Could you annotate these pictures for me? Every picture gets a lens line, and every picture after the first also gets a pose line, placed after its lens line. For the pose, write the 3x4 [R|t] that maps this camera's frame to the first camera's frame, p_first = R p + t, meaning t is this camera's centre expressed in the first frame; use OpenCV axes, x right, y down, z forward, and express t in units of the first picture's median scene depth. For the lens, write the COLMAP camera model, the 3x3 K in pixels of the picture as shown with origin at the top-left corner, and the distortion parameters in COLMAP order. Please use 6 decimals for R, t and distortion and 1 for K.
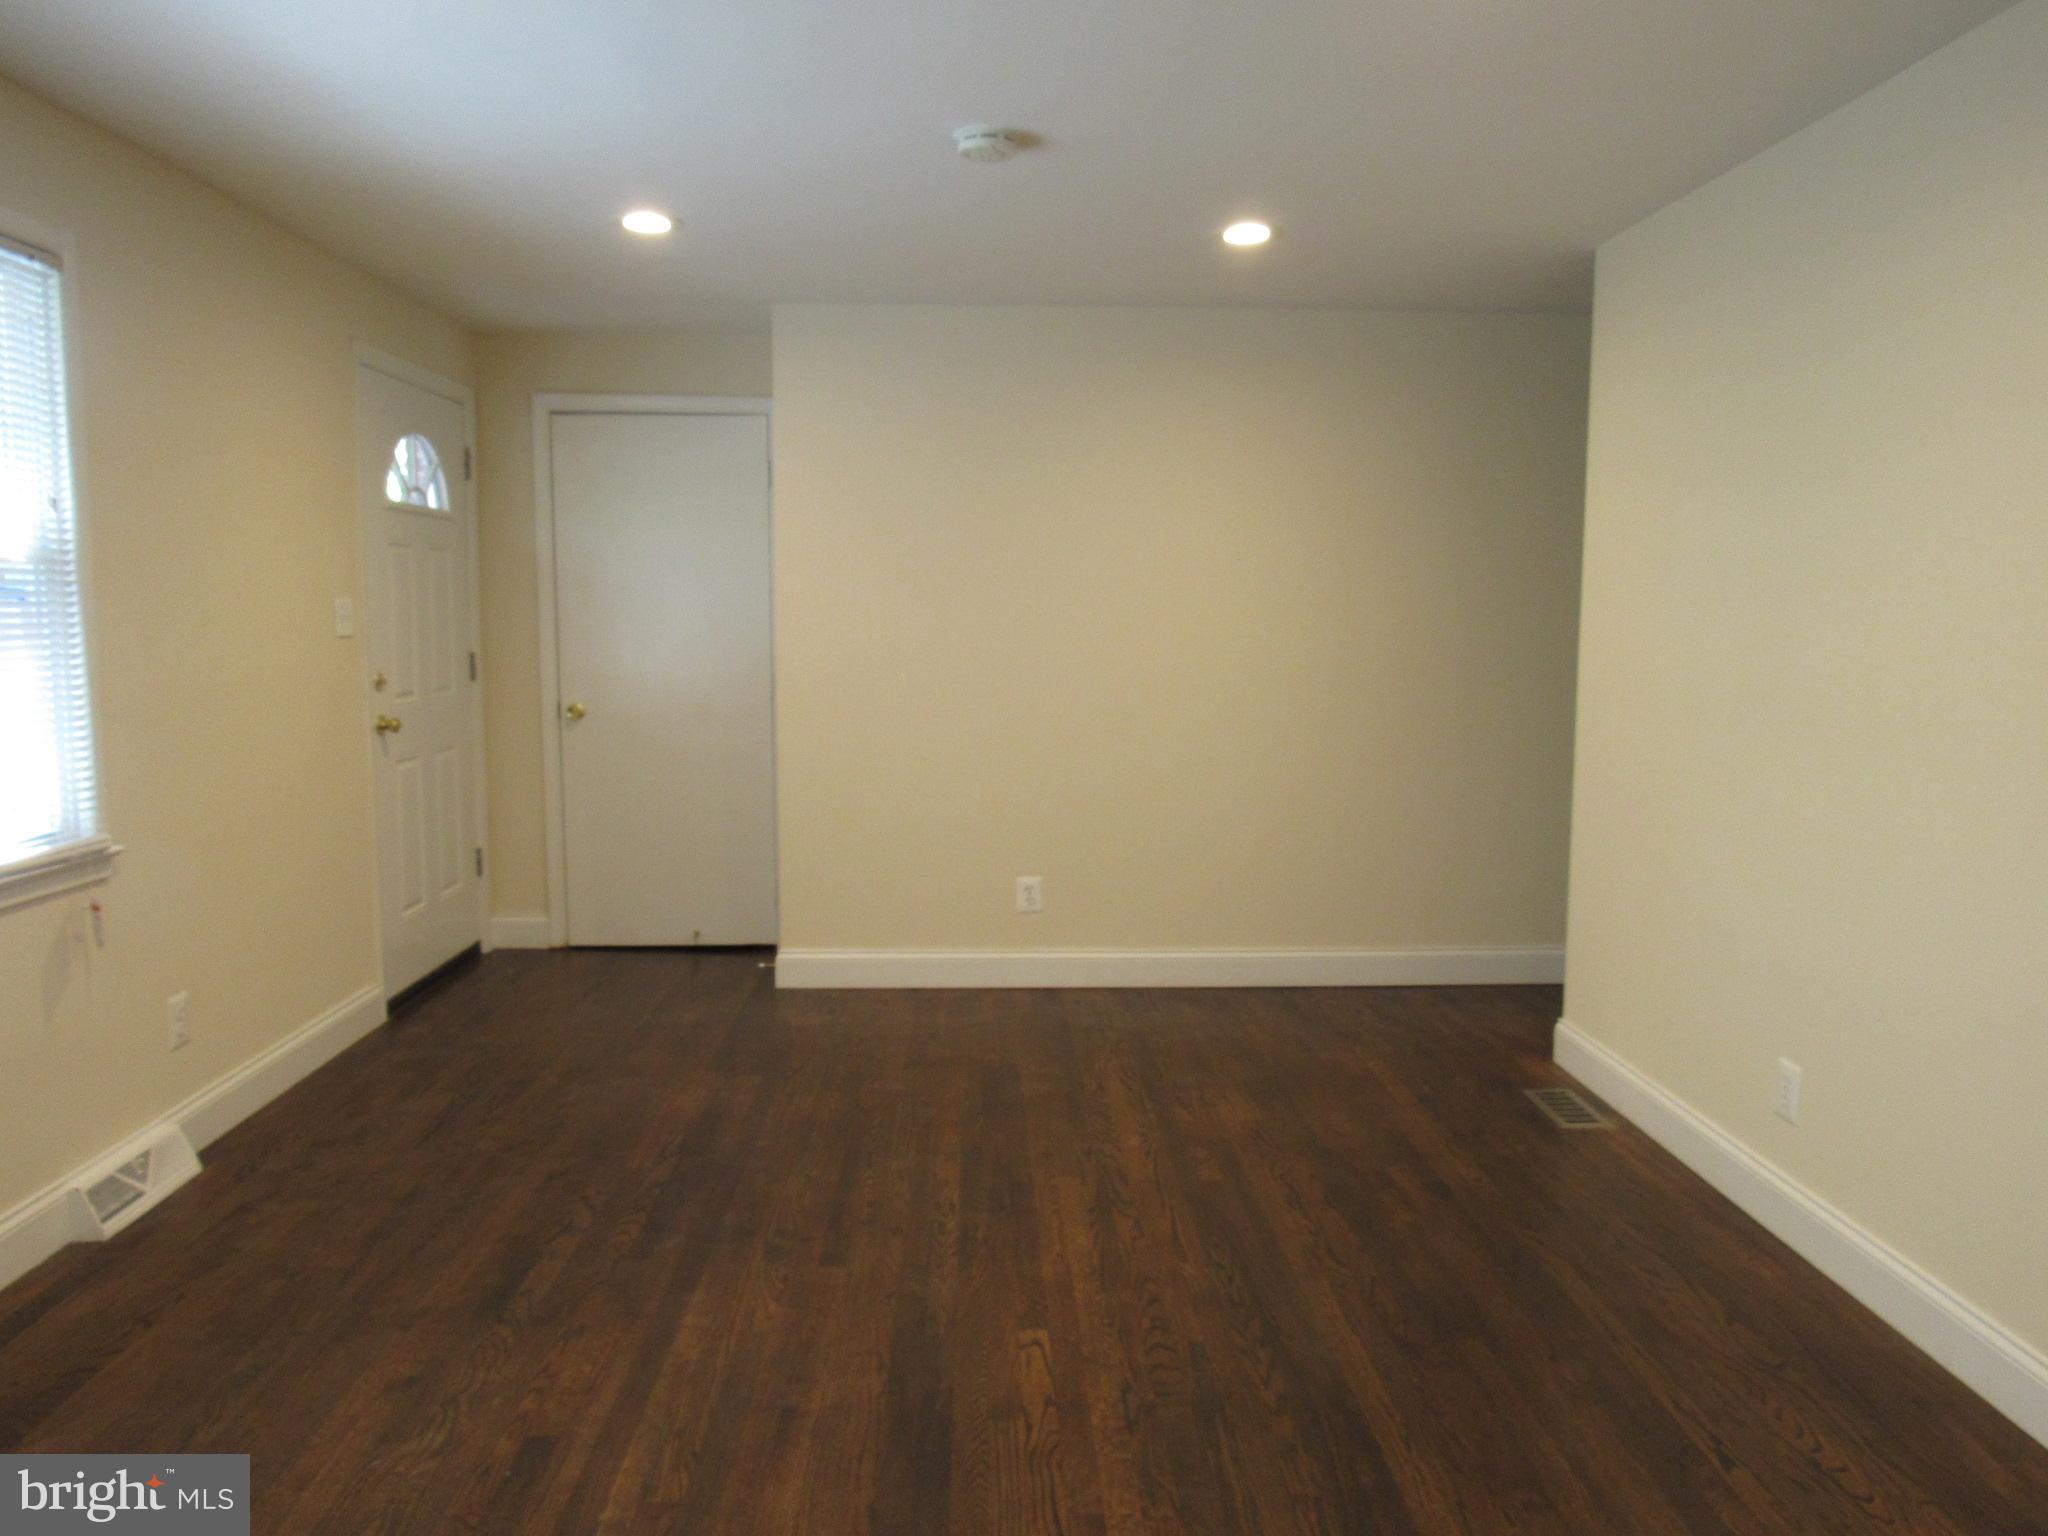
lens RADIAL K [[1468.0, 0, 1024.0], [0, 1468.0, 768.0], [0, 0, 1]] dist [-0.004997, -0.006252]
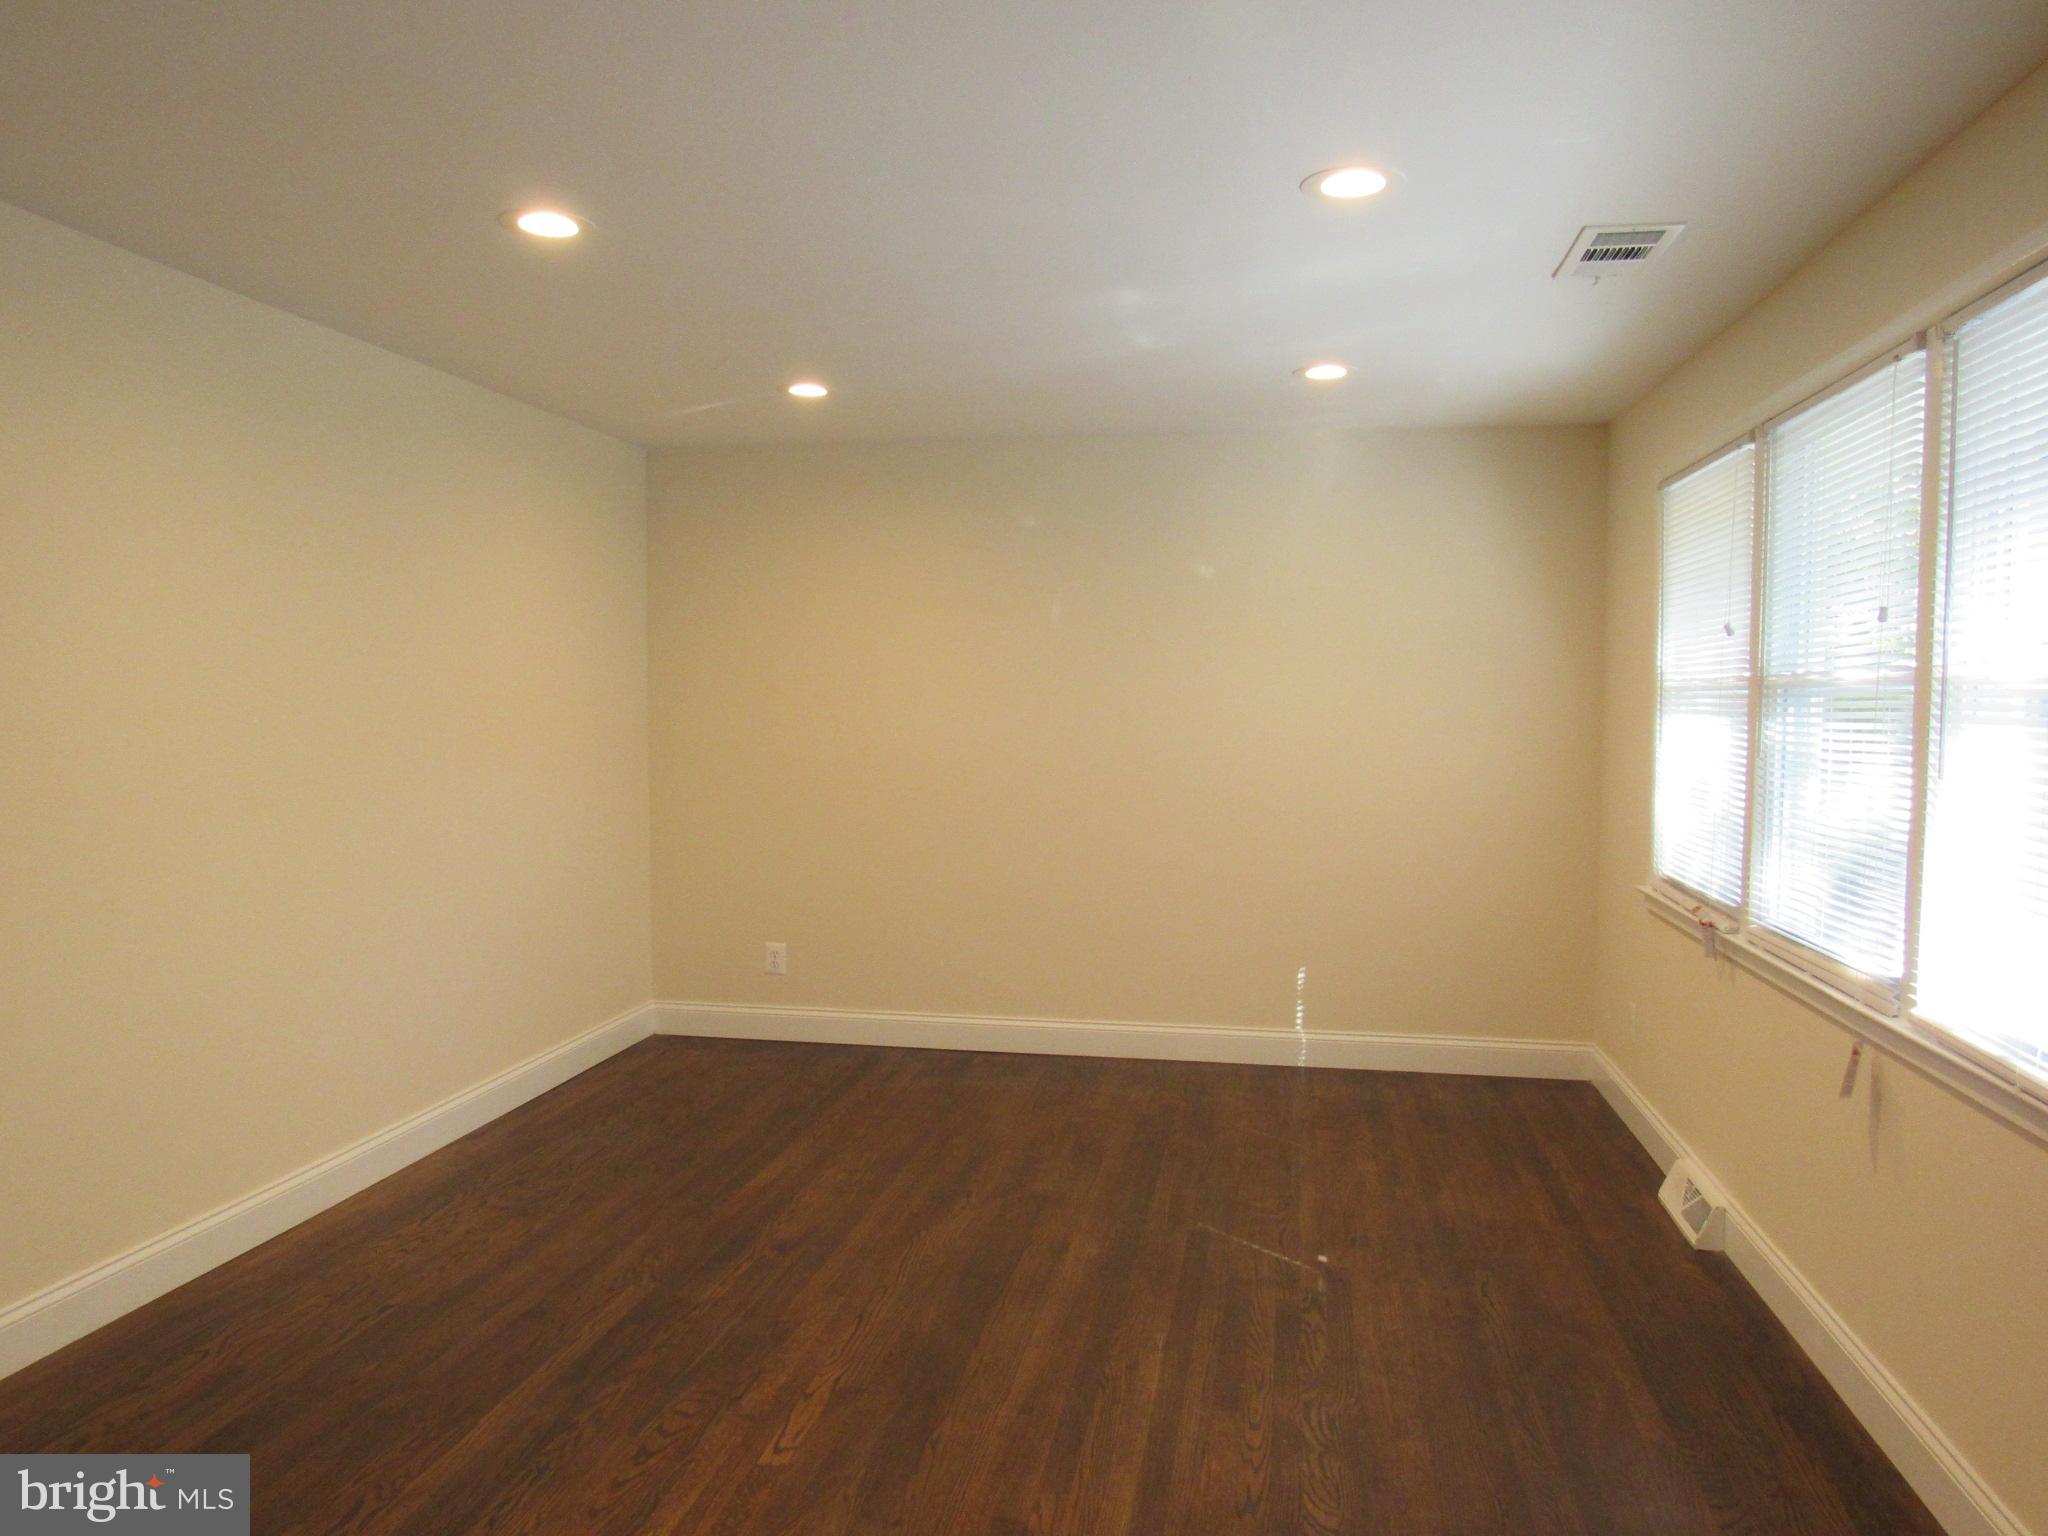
lens RADIAL K [[1468.0, 0, 1024.0], [0, 1468.0, 768.0], [0, 0, 1]] dist [-0.004997, -0.006252]
pose [[-0.977129, -0.022259, 0.211479, -0.382433], [0.011000, 0.987884, 0.154801, -0.237620], [-0.212362, 0.153586, -0.965046, 1.989738]]
